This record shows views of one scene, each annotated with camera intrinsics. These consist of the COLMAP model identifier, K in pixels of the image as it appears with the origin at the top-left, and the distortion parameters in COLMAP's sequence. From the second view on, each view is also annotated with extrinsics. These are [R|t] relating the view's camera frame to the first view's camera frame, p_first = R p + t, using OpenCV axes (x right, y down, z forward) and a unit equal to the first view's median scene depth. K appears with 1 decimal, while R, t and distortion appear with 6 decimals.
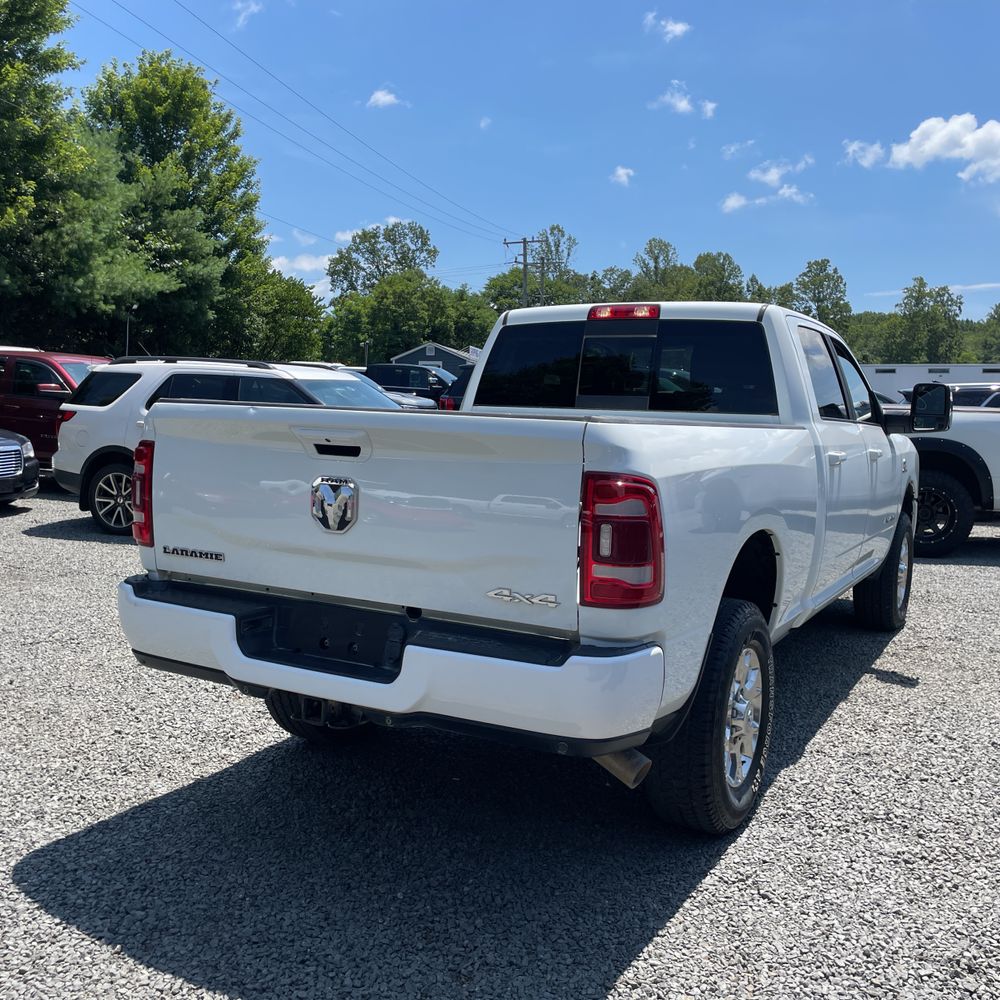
lens RADIAL K [[982.5, 0, 543.3], [0, 982.5, 498.9], [0, 0, 1]] dist [0.106970, -0.129076]
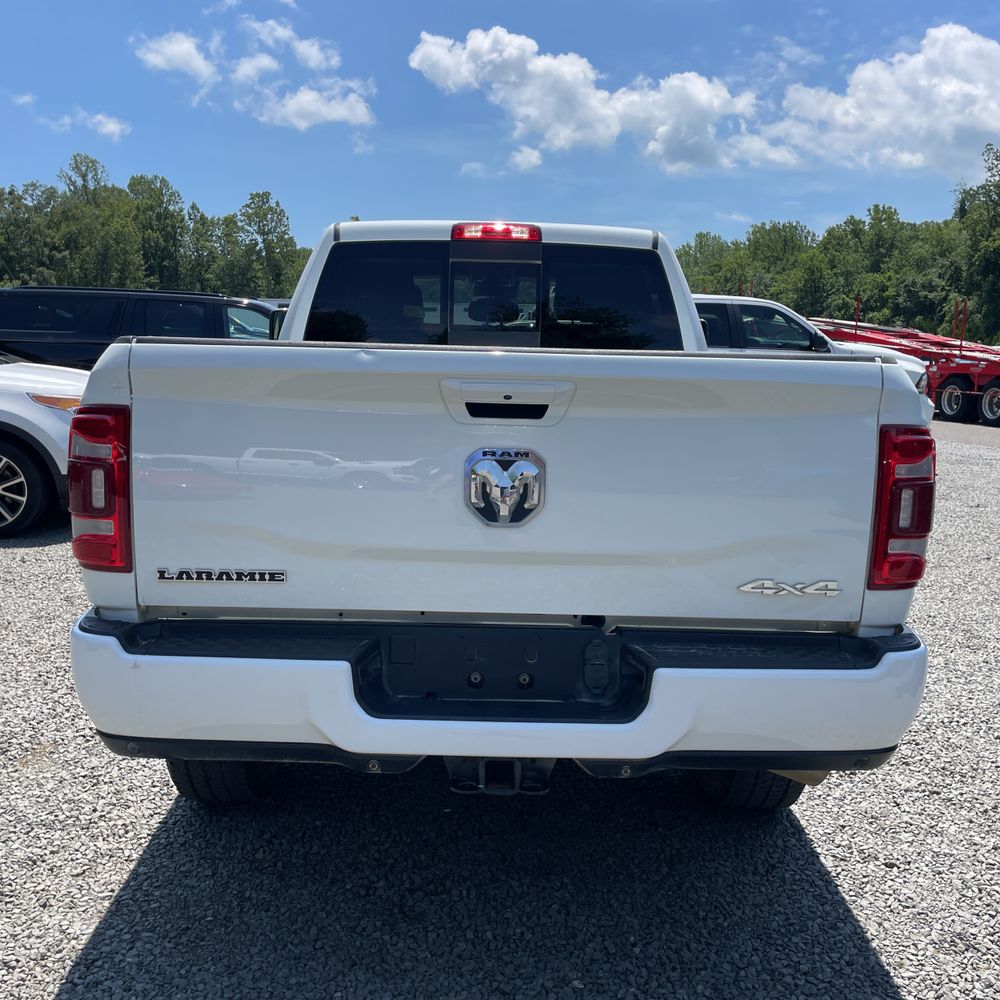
lens RADIAL K [[984.9, 0, 500.0], [0, 984.9, 500.0], [0, 0, 1]] dist [0.051296, -0.033714]
pose [[0.879180, -0.080787, 0.469592, -0.358997], [0.049500, 0.995675, 0.078616, -0.026931], [-0.473912, -0.045873, 0.879377, 0.248560]]
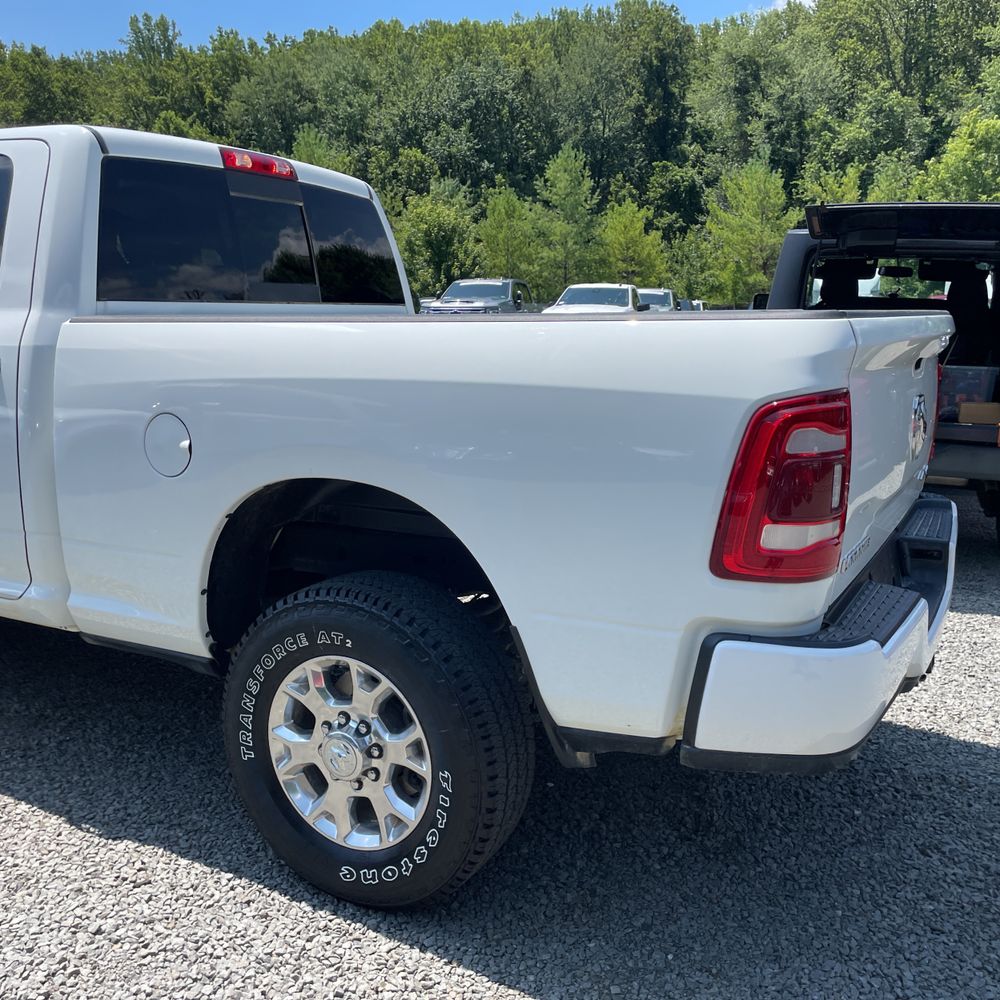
lens RADIAL K [[995.1, 0, 473.6], [0, 995.1, 496.7], [0, 0, 1]] dist [0.082012, -0.111884]
pose [[0.032936, -0.215365, 0.975978, -0.719298], [0.087246, 0.973400, 0.211852, -0.101403], [-0.995642, 0.078173, 0.050850, 0.879628]]
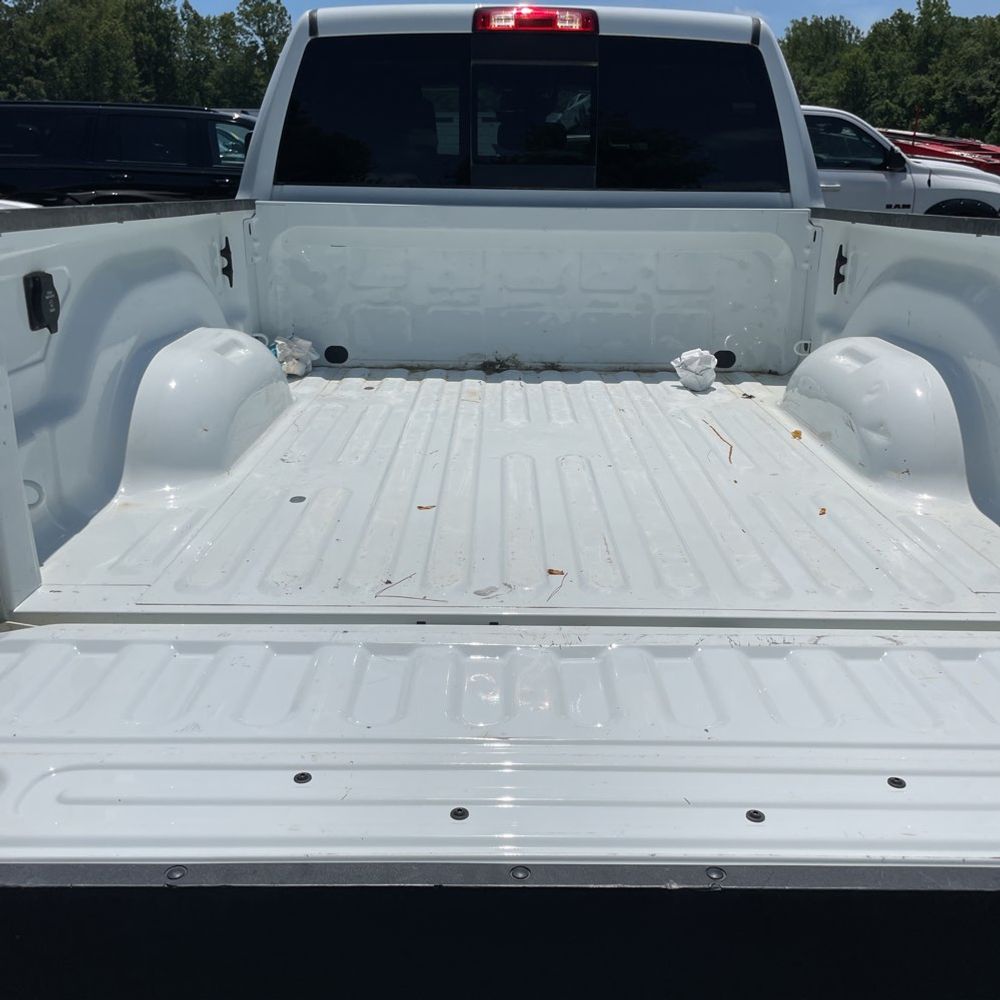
lens RADIAL K [[993.7, 0, 524.9], [0, 993.7, 502.3], [0, 0, 1]] dist [0.060687, -0.079846]
pose [[0.877280, -0.169376, 0.449101, -0.272235], [0.058299, 0.966342, 0.250568, -0.059888], [-0.476426, -0.193636, 0.857627, 0.435358]]
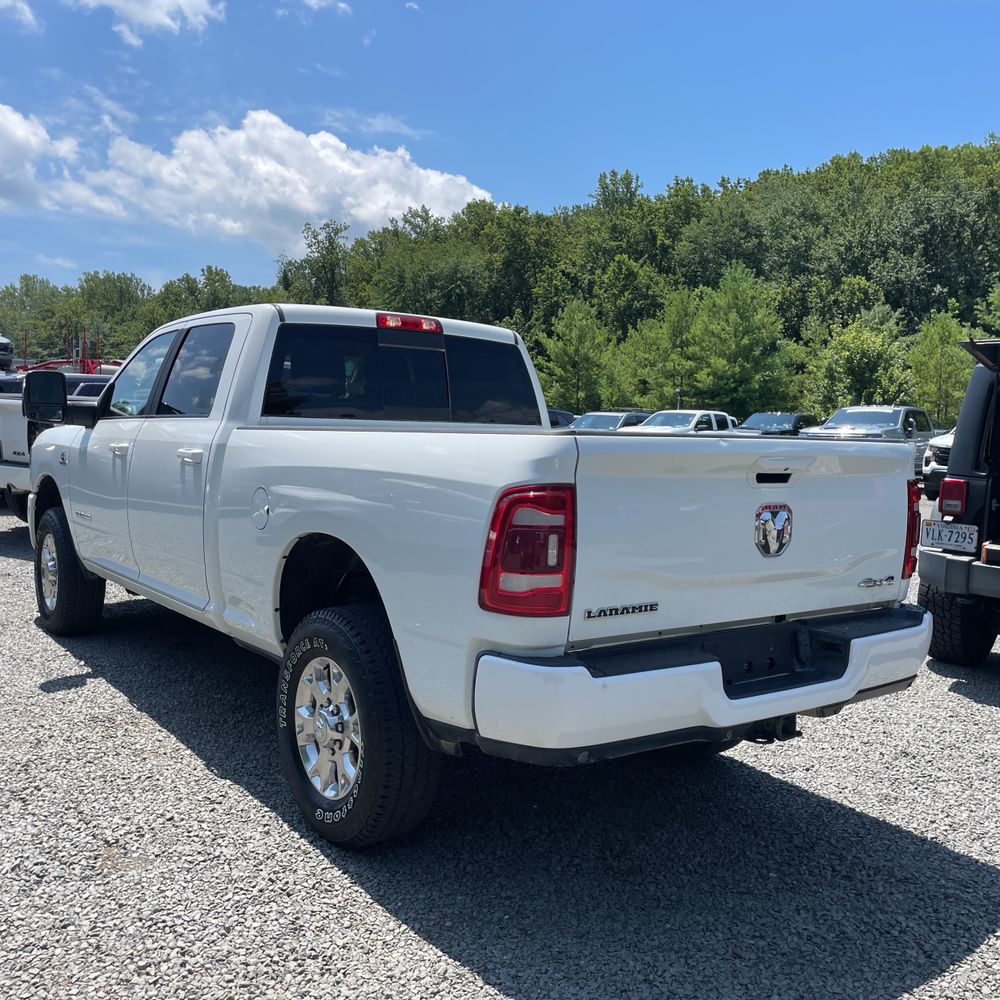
lens RADIAL K [[982.1, 0, 481.1], [0, 982.1, 500.7], [0, 0, 1]] dist [0.096921, -0.131603]
pose [[0.441668, -0.086656, 0.892984, -0.841204], [0.065995, 0.995766, 0.063989, -0.074059], [-0.894748, 0.030670, 0.445517, 0.529681]]
